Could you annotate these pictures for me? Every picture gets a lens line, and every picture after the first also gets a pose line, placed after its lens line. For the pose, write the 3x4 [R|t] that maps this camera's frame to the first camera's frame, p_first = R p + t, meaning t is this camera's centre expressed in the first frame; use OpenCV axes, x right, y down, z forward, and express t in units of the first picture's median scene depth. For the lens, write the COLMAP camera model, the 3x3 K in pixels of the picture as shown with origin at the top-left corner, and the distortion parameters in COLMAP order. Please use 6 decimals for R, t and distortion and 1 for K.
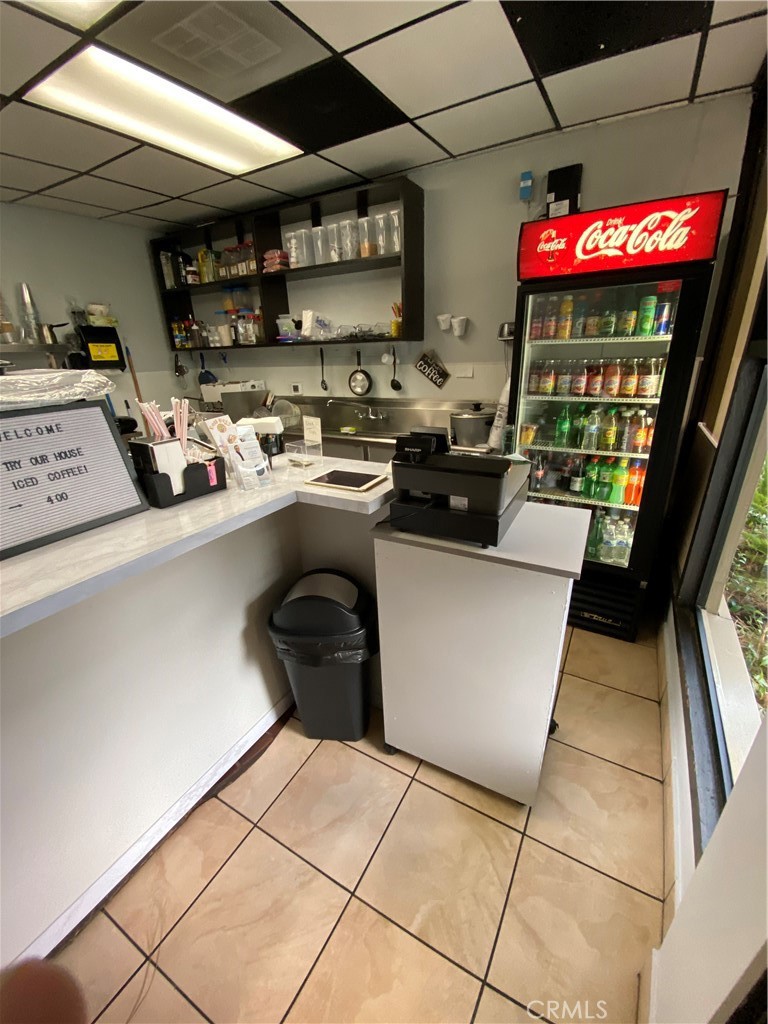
lens RADIAL K [[418.0, 0, 385.9], [0, 418.0, 514.2], [0, 0, 1]] dist [0.015664, -0.018022]
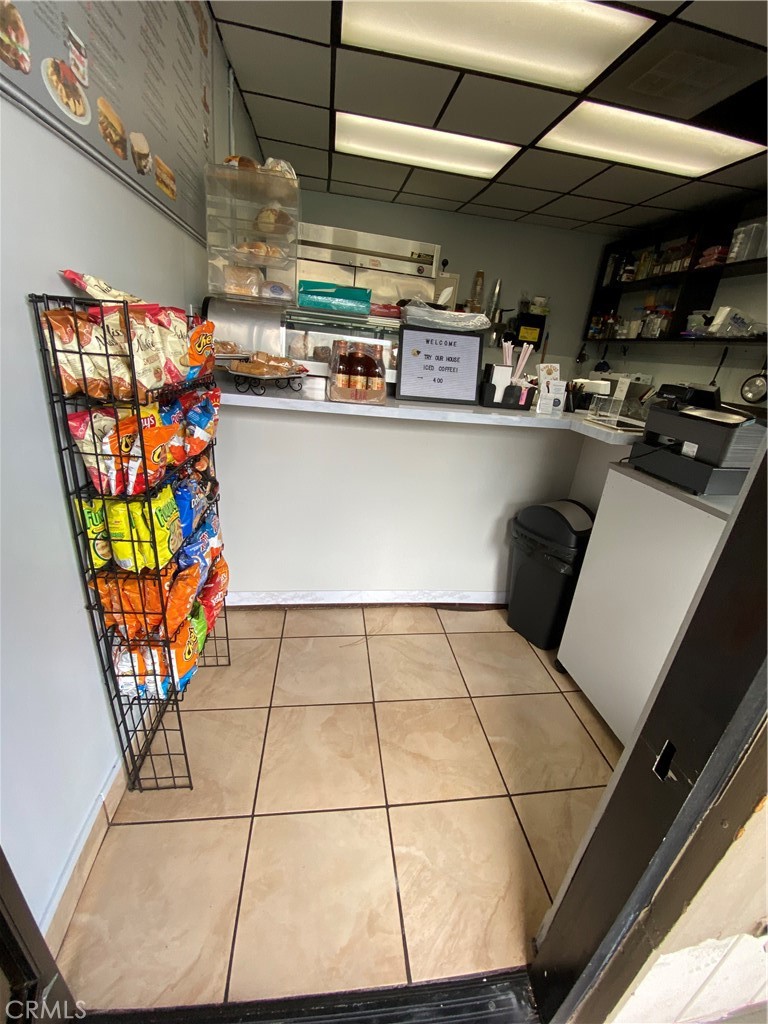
lens RADIAL K [[418.0, 0, 385.9], [0, 418.0, 514.2], [0, 0, 1]] dist [0.015664, -0.018022]
pose [[0.600197, 0.378223, -0.704777, 0.198933], [-0.392431, 0.907040, 0.152569, 0.100892], [0.696966, 0.185005, 0.692829, -0.108619]]
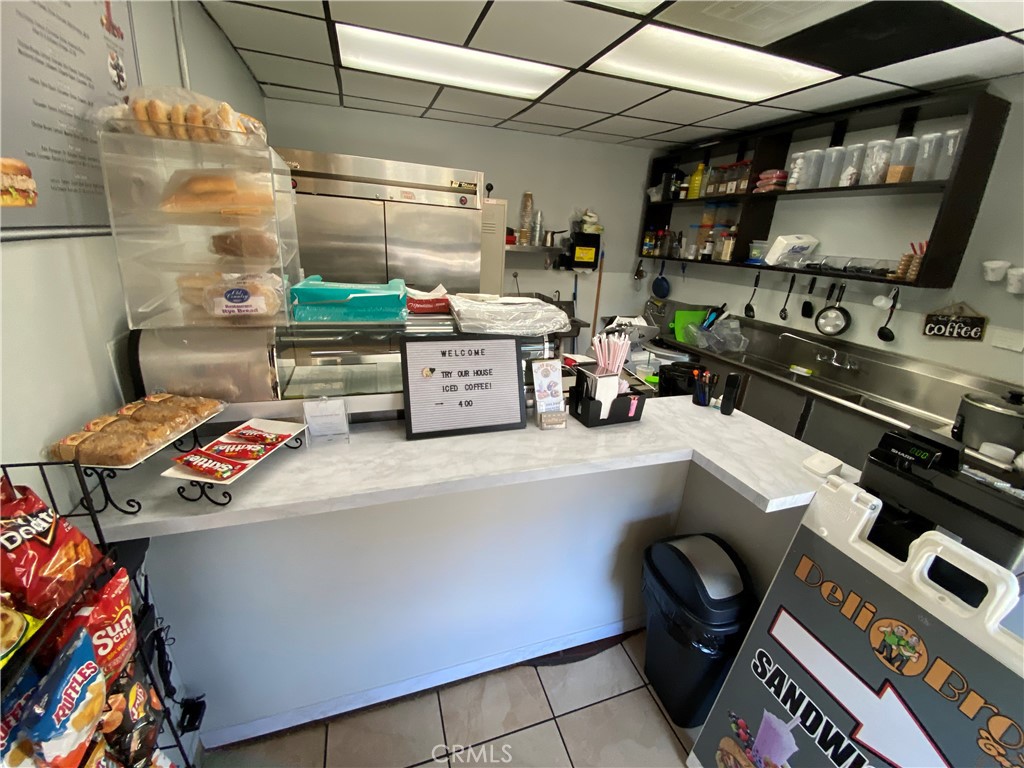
lens RADIAL K [[418.0, 0, 513.1], [0, 418.0, 384.6], [0, 0, 1]] dist [0.015664, -0.018022]
pose [[0.741586, 0.291664, -0.604137, 0.008329], [-0.313577, 0.946815, 0.072181, -0.059720], [0.593059, 0.135915, 0.793604, -0.025189]]
